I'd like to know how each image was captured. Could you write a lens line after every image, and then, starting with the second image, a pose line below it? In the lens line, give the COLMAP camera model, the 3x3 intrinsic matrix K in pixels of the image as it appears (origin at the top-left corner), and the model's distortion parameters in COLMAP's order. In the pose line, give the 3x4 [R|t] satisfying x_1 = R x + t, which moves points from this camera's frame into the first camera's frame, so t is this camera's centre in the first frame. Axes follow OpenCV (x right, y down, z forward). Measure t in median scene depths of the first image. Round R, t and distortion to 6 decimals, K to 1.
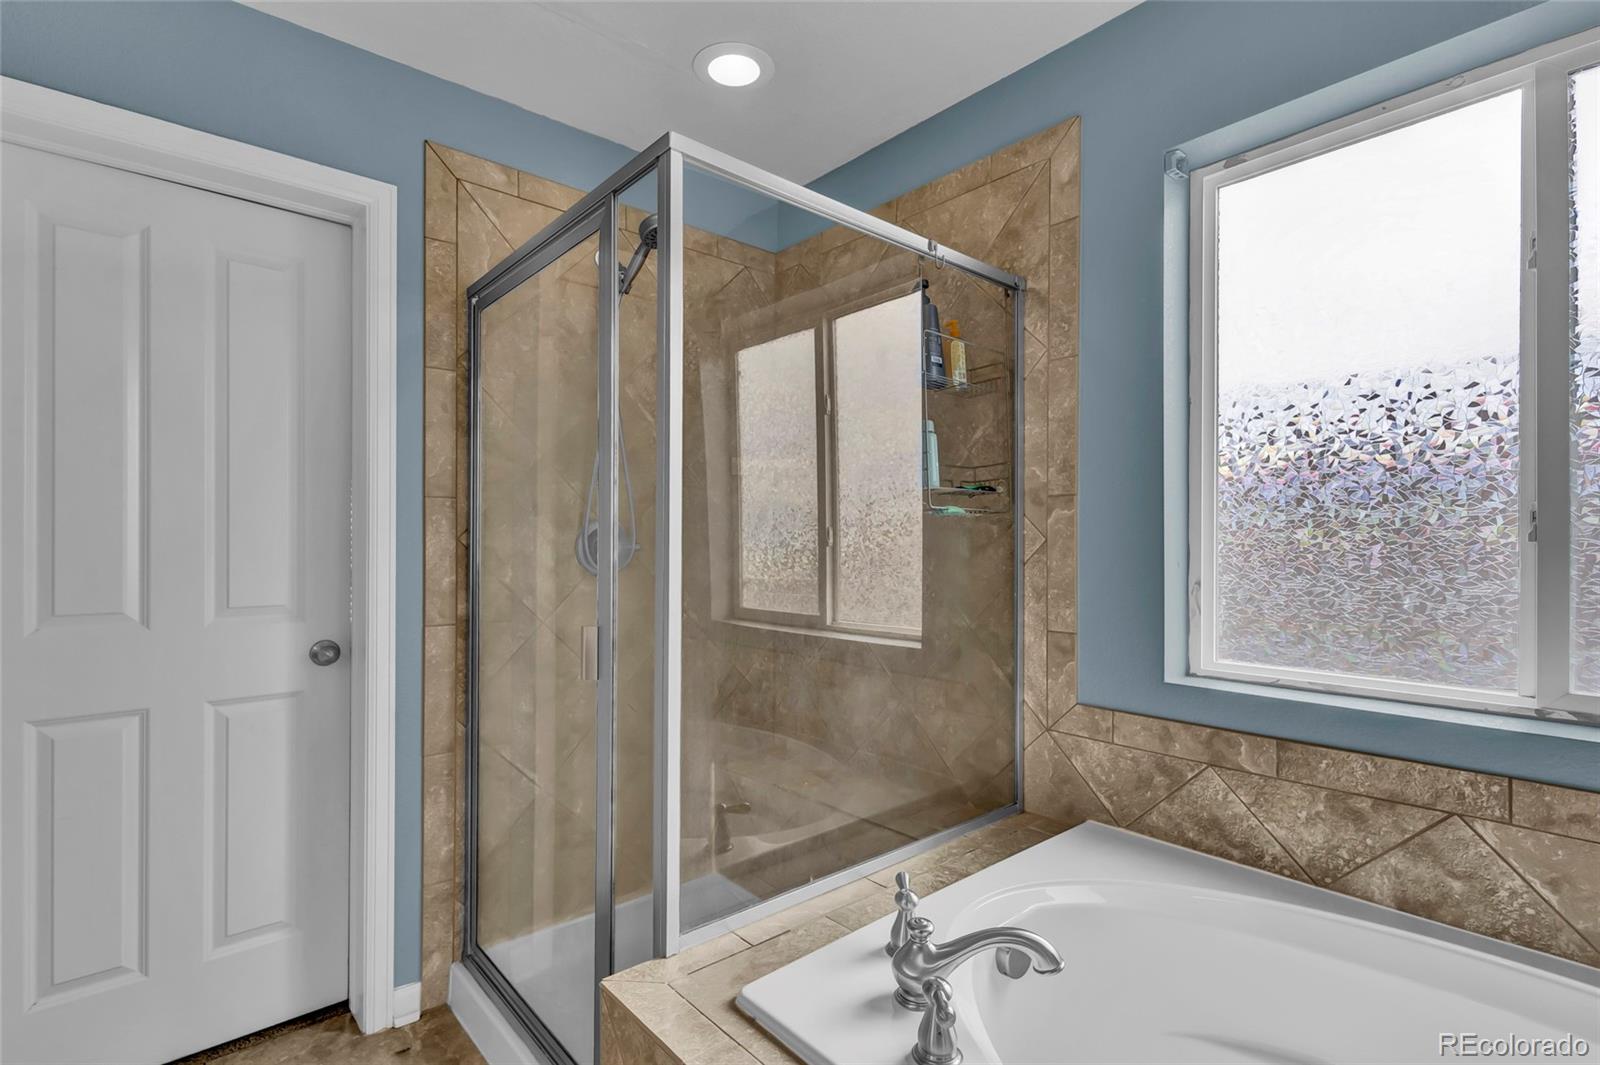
lens RADIAL K [[758.8, 0, 788.0], [0, 758.8, 542.8], [0, 0, 1]] dist [0.016210, -0.005918]
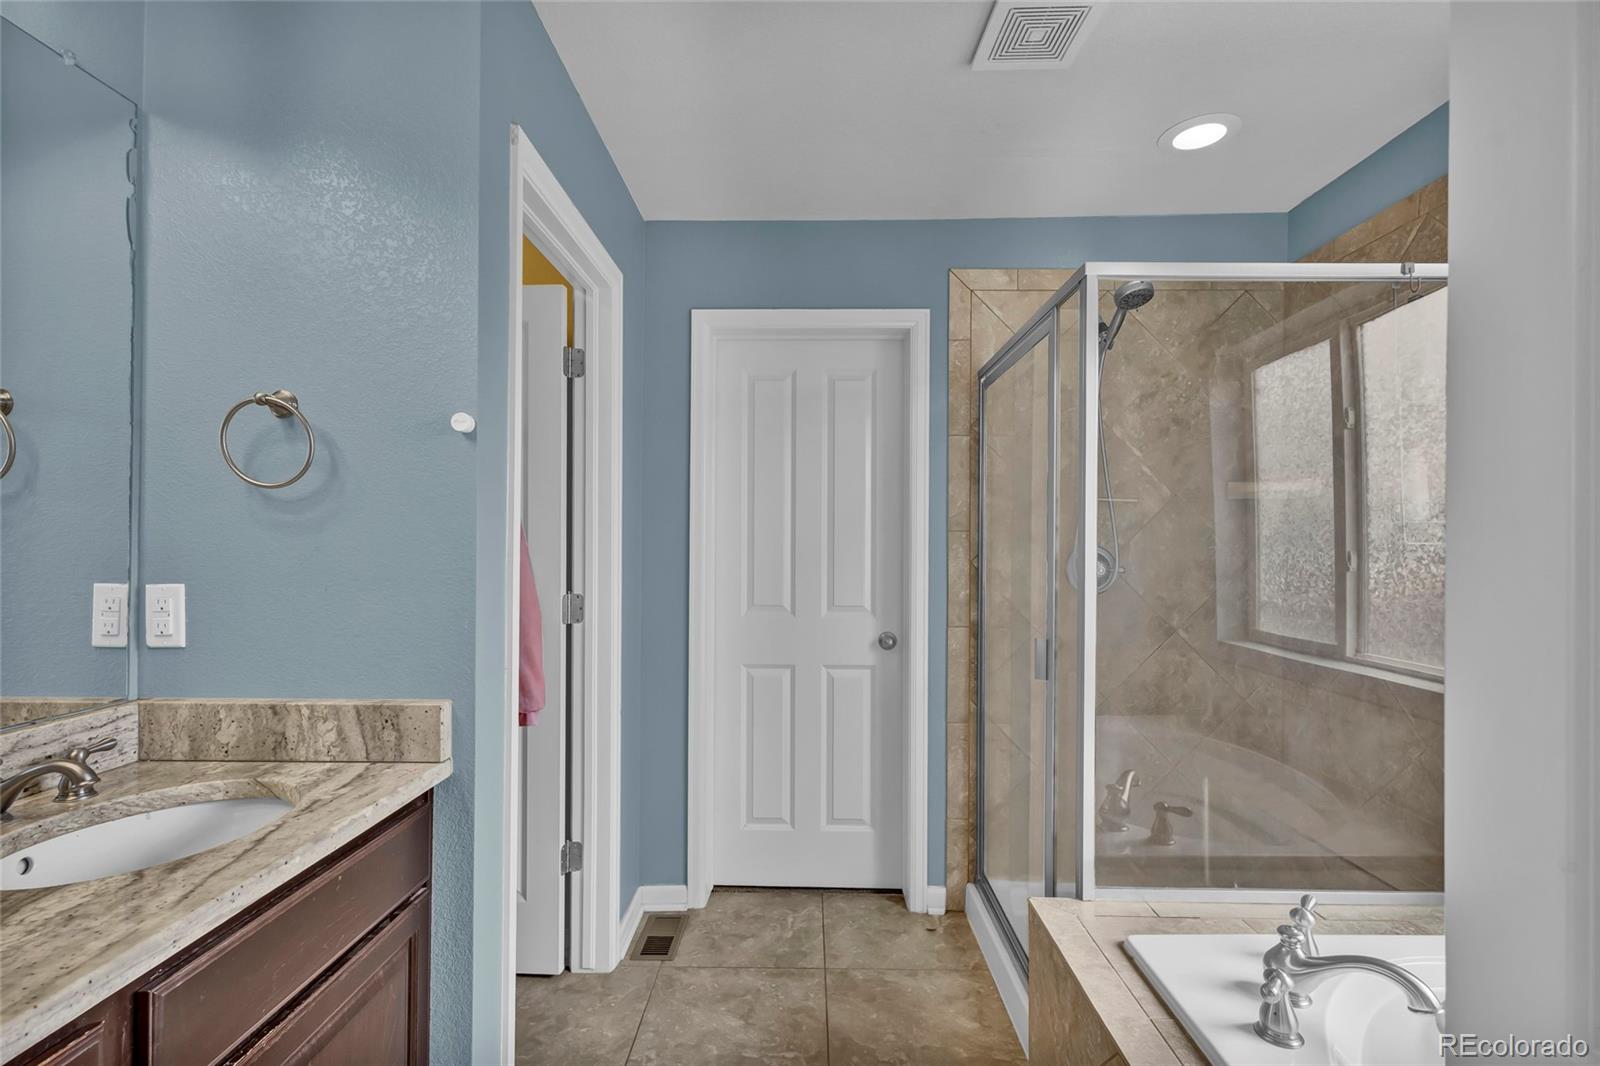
lens RADIAL K [[758.8, 0, 803.9], [0, 758.8, 539.8], [0, 0, 1]] dist [0.016210, -0.005918]
pose [[0.754810, -0.000405, -0.655943, 0.213259], [-0.000267, 1.000000, -0.000926, -0.043490], [0.655943, 0.000874, 0.754810, -0.185952]]
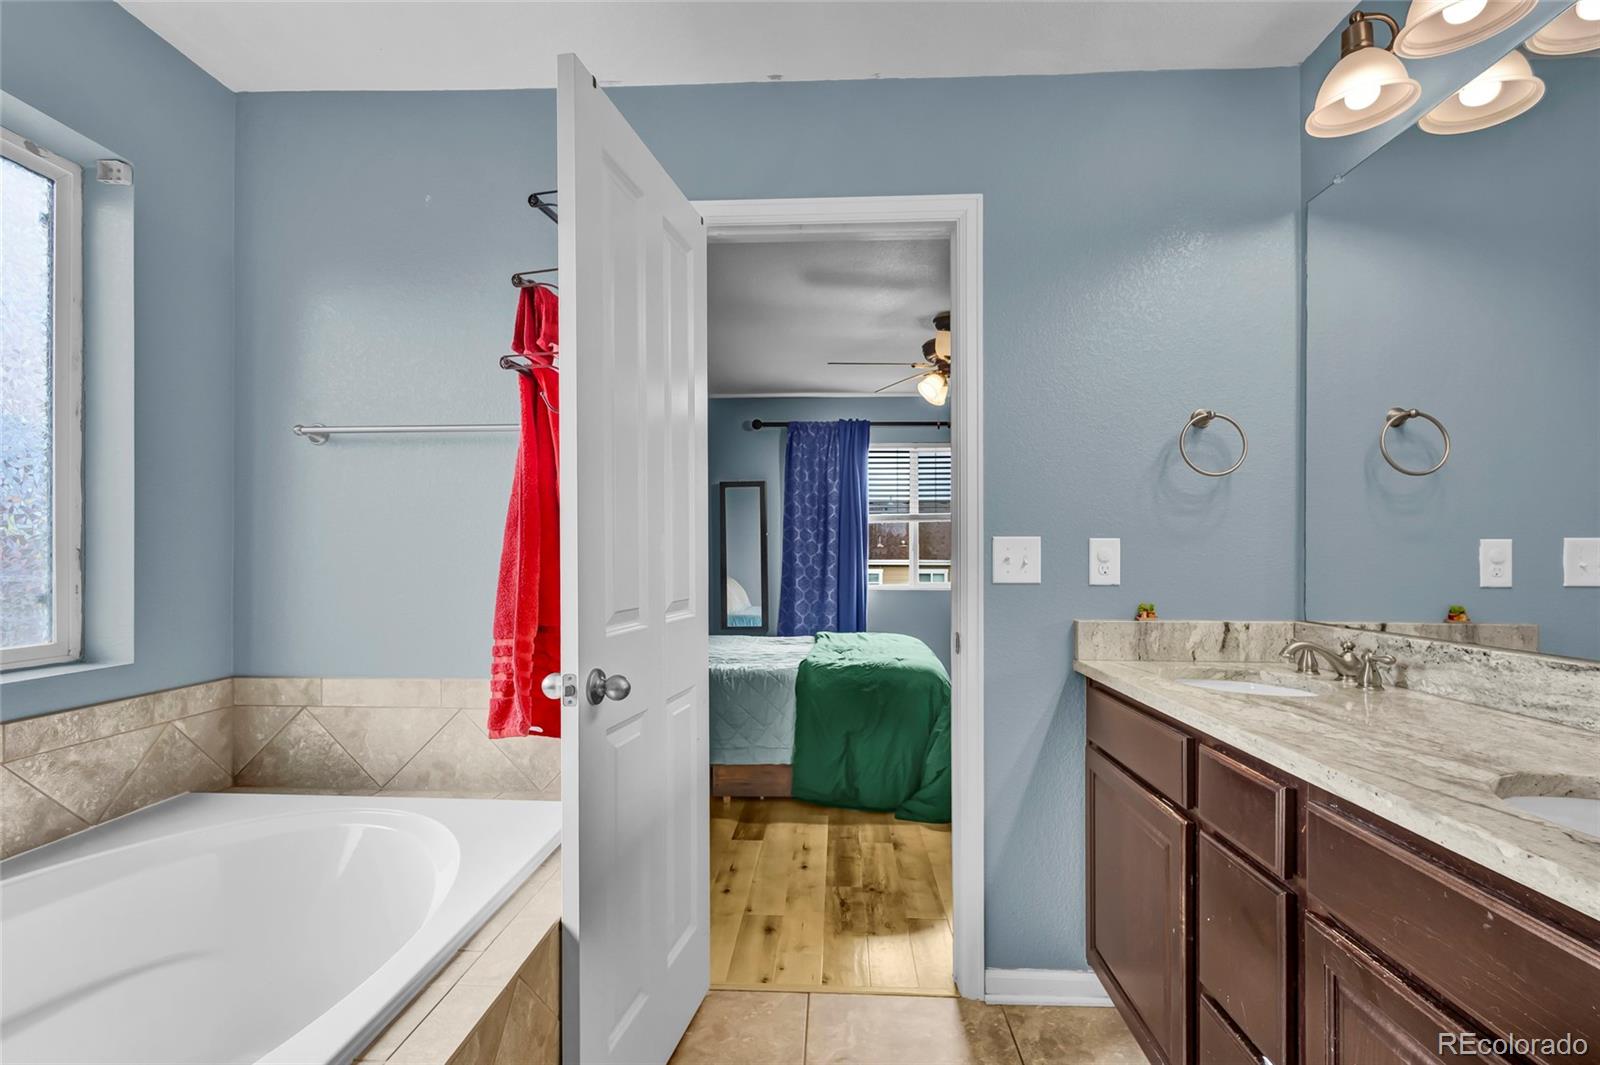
lens RADIAL K [[758.8, 0, 799.5], [0, 758.8, 536.3], [0, 0, 1]] dist [0.016210, -0.005918]
pose [[-0.747617, 0.000259, 0.664131, -1.211434], [-0.005958, 0.999957, -0.007097, 0.087066], [-0.664104, -0.009263, -0.747583, 1.496161]]
